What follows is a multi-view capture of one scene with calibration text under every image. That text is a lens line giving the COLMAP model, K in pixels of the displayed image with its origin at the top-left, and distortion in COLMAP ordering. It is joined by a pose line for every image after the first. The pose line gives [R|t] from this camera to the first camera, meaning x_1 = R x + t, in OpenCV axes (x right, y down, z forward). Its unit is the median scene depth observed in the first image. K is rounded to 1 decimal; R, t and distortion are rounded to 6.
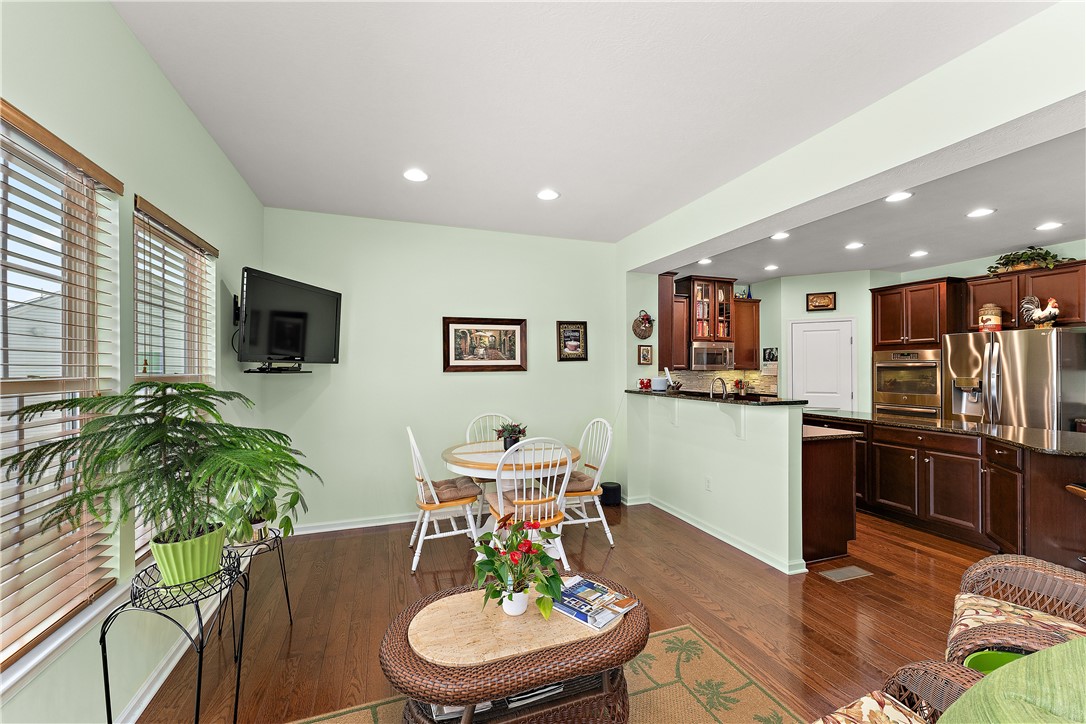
lens RADIAL K [[436.6, 0, 539.6], [0, 436.6, 367.4], [0, 0, 1]] dist [-0.000146, 0.000918]
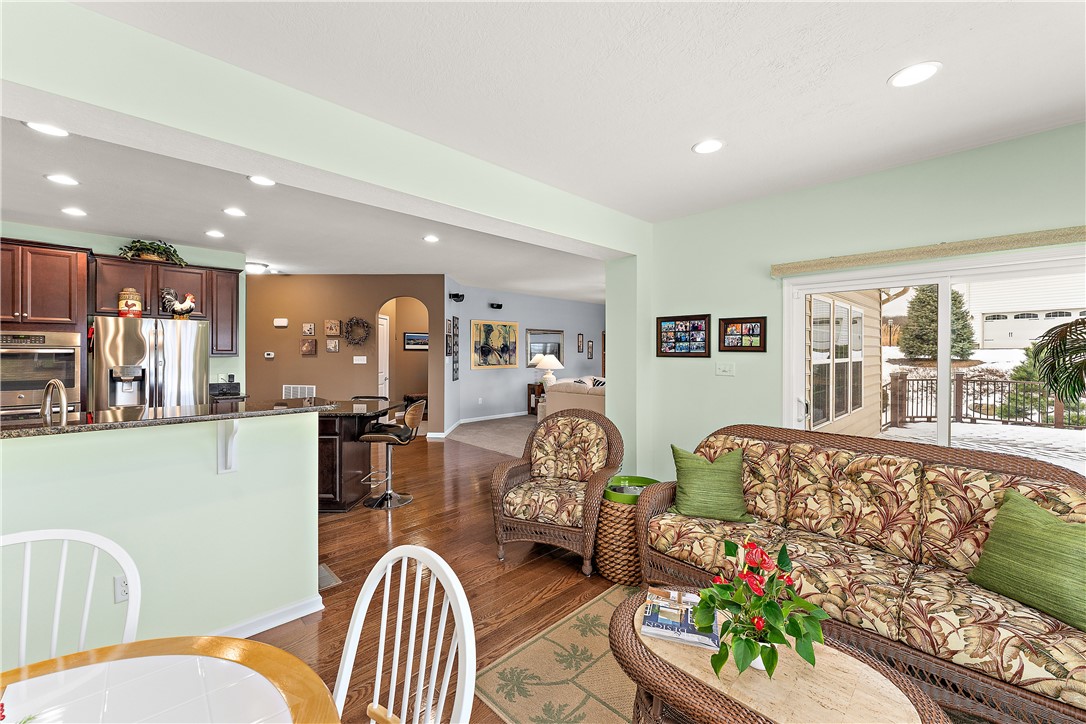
lens RADIAL K [[436.6, 0, 540.0], [0, 436.6, 353.7], [0, 0, 1]] dist [-0.000146, 0.000918]
pose [[-0.420895, -0.004574, 0.907098, -0.216699], [-0.004756, 0.999985, 0.002836, -0.009113], [-0.907097, -0.003120, -0.420910, 0.594294]]
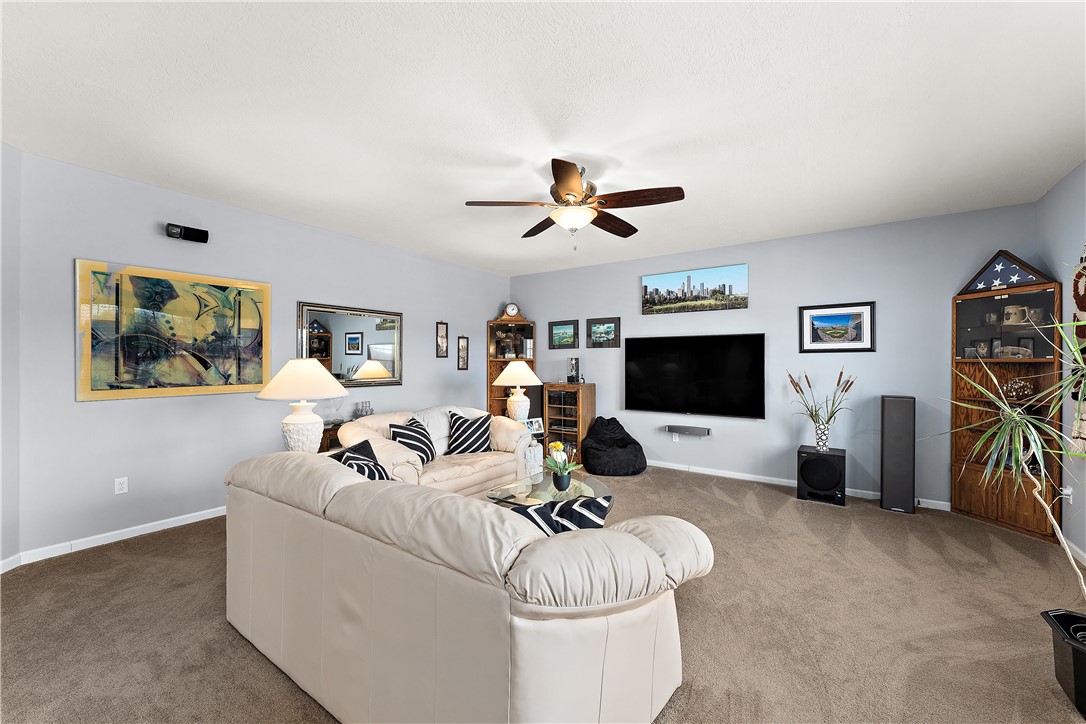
lens RADIAL K [[436.6, 0, 535.4], [0, 436.6, 361.5], [0, 0, 1]] dist [-0.000146, 0.000918]
pose [[-0.574406, 0.002135, 0.818568, 0.645654], [-0.004516, 0.999973, -0.005777, 0.006783], [-0.818558, -0.007015, -0.574380, -0.091626]]
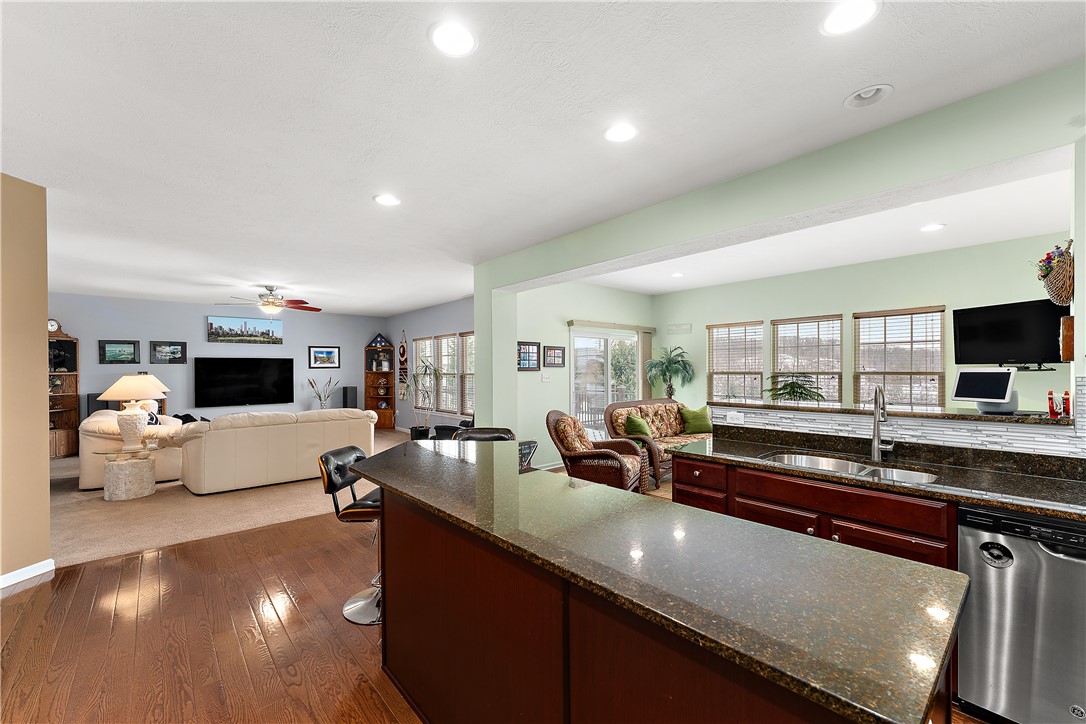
lens RADIAL K [[436.6, 0, 544.4], [0, 436.6, 371.9], [0, 0, 1]] dist [-0.000146, 0.000918]
pose [[-0.928511, 0.009729, -0.371177, 0.845458], [0.009130, 0.999953, 0.003370, -0.002126], [0.371192, -0.000259, -0.928556, 1.127773]]
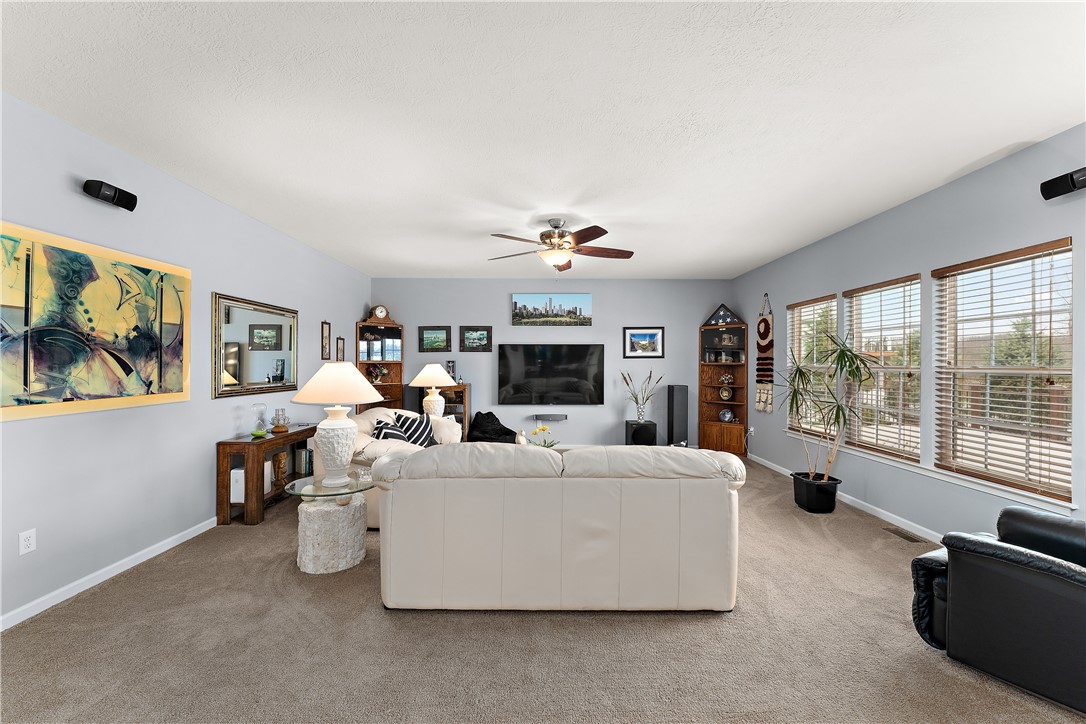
lens RADIAL K [[436.6, 0, 543.1], [0, 436.6, 362.5], [0, 0, 1]] dist [-0.000146, 0.000918]
pose [[-0.944382, 0.001397, 0.328848, 0.881773], [-0.001591, 0.999960, -0.008817, 0.006101], [-0.328847, -0.008850, -0.944342, 0.311770]]
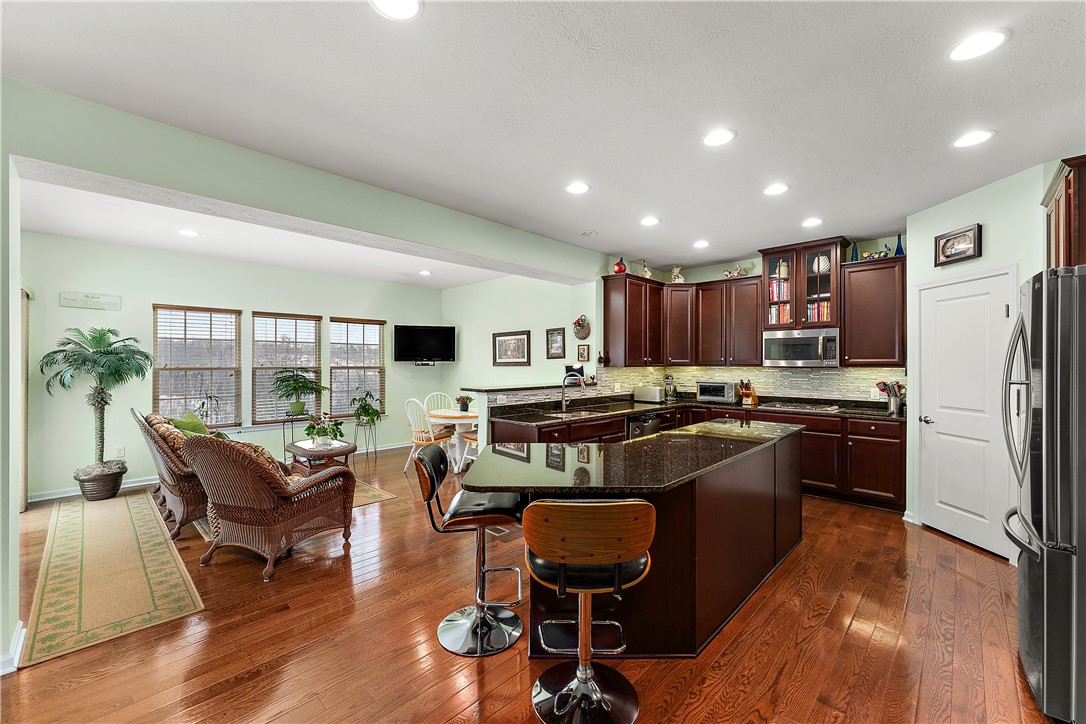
lens RADIAL K [[436.6, 0, 540.4], [0, 436.6, 364.3], [0, 0, 1]] dist [-0.000146, 0.000918]
pose [[0.442802, 0.004640, -0.896608, 1.153616], [0.003049, 0.999973, 0.006681, -0.006027], [0.896614, -0.005692, 0.442776, 0.346686]]
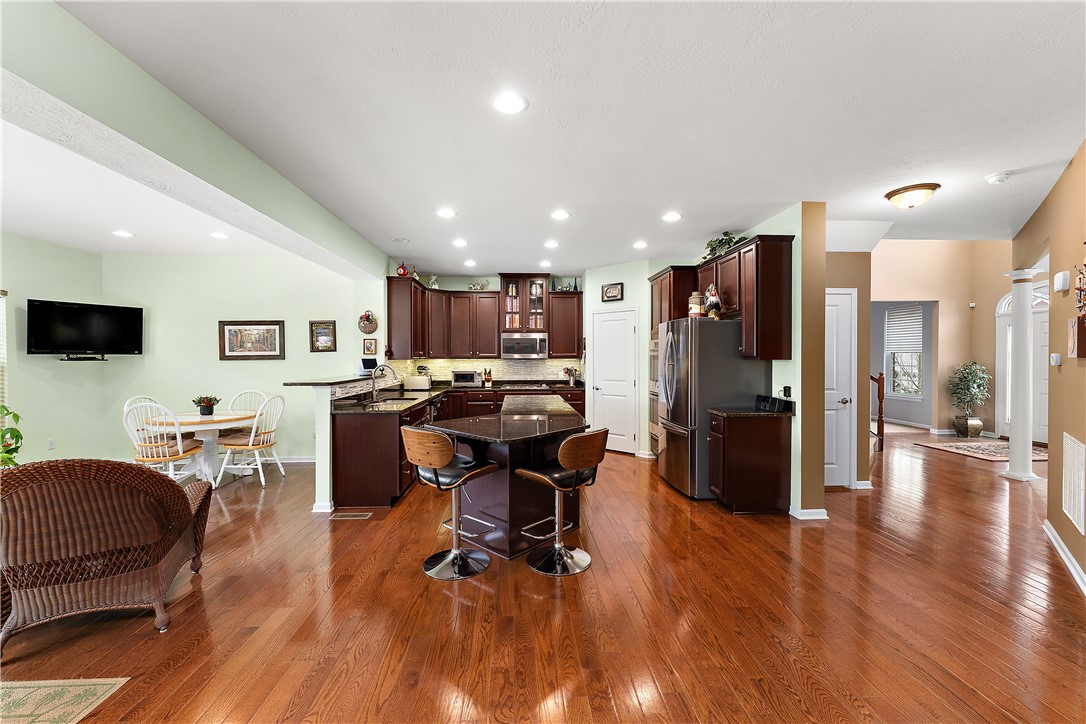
lens RADIAL K [[436.6, 0, 540.4], [0, 436.6, 361.2], [0, 0, 1]] dist [-0.000146, 0.000918]
pose [[0.959131, 0.002730, -0.282948, 0.979774], [0.001489, 0.999891, 0.014693, -0.004362], [0.282957, -0.014514, 0.959023, -0.049357]]
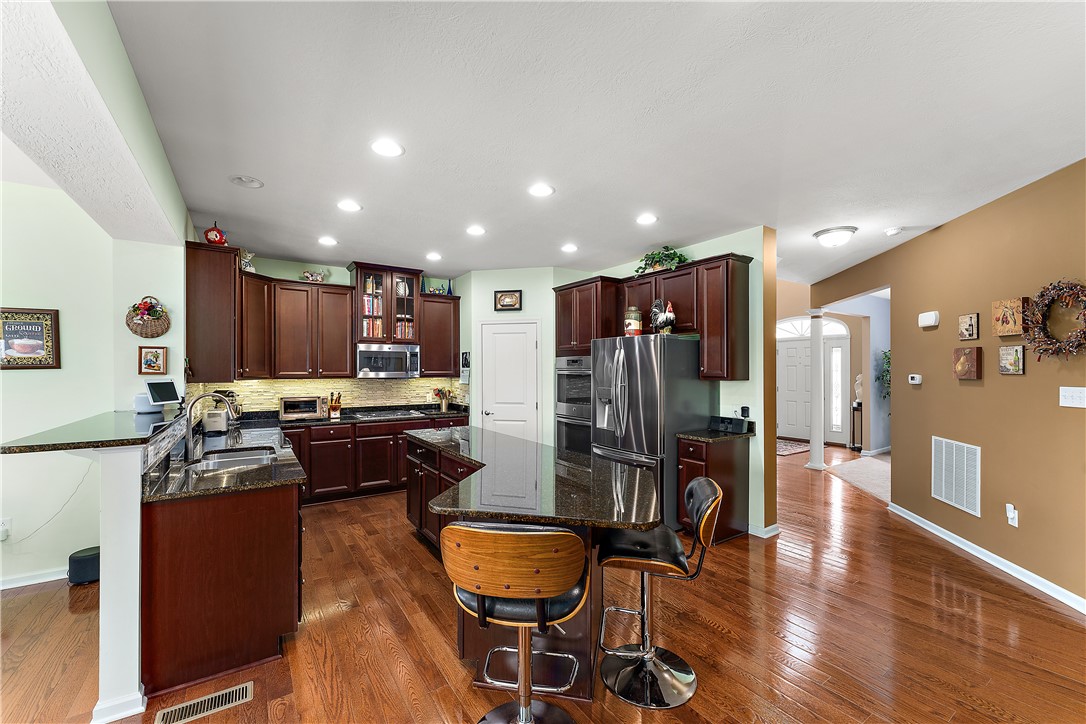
lens RADIAL K [[436.6, 0, 540.4], [0, 436.6, 374.7], [0, 0, 1]] dist [-0.000146, 0.000918]
pose [[0.969674, -0.001568, 0.244397, 0.622304], [-0.001622, 0.999916, 0.012851, -0.014788], [-0.244396, -0.012857, 0.969590, 0.158560]]
